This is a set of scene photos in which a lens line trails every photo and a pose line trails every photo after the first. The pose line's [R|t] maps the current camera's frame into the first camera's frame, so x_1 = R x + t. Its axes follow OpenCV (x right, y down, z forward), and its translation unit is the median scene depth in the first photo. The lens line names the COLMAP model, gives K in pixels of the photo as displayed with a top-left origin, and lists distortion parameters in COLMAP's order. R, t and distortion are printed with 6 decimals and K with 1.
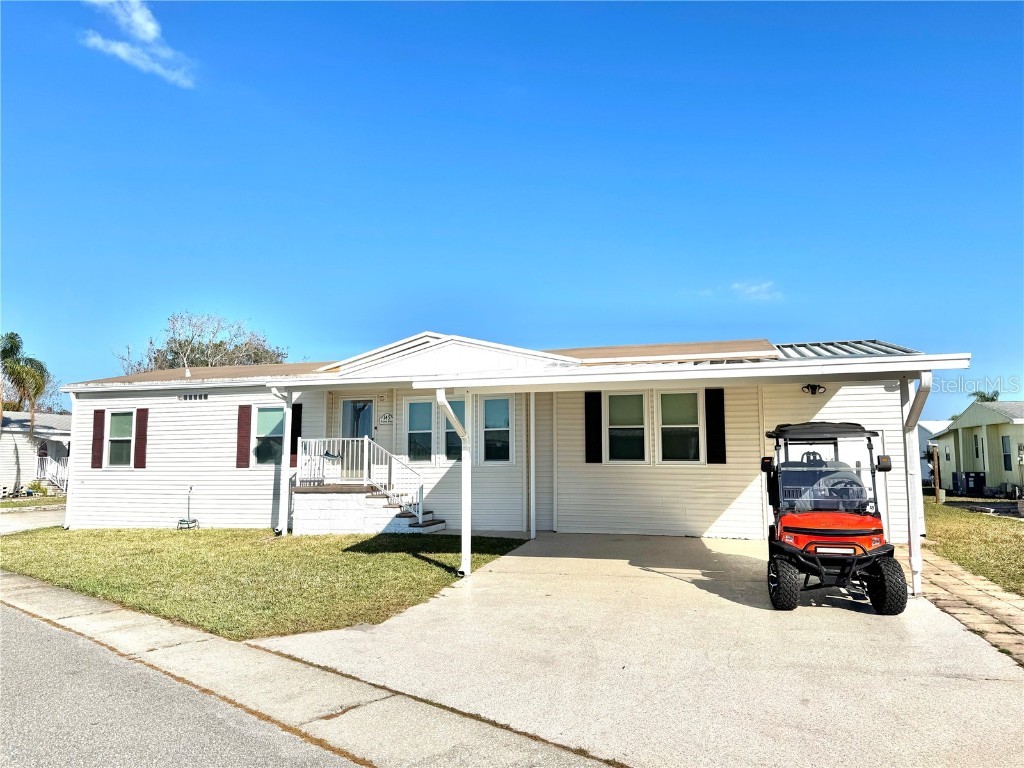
lens RADIAL K [[713.0, 0, 512.4], [0, 713.0, 389.2], [0, 0, 1]] dist [0.042504, -0.019474]
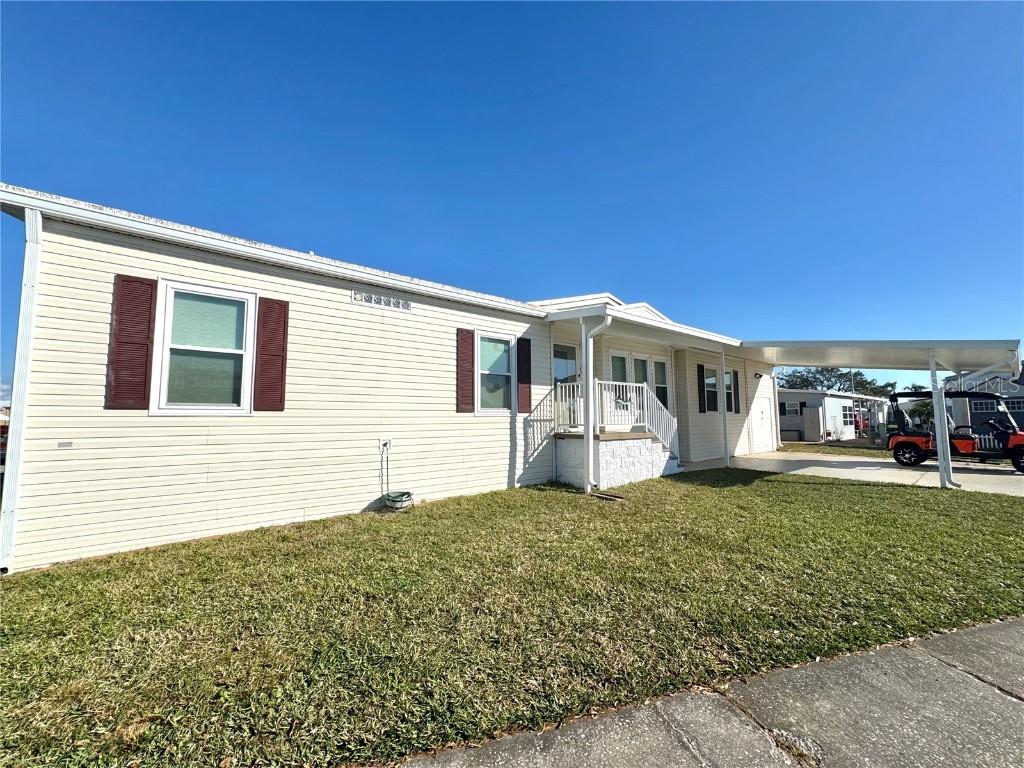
lens RADIAL K [[409.5, 0, 511.5], [0, 409.5, 379.1], [0, 0, 1]] dist [-0.002571, 0.000670]
pose [[0.565348, 0.074545, 0.821477, -0.679167], [-0.094419, 0.995210, -0.025331, 0.079199], [-0.819430, -0.063242, 0.569679, 0.704031]]
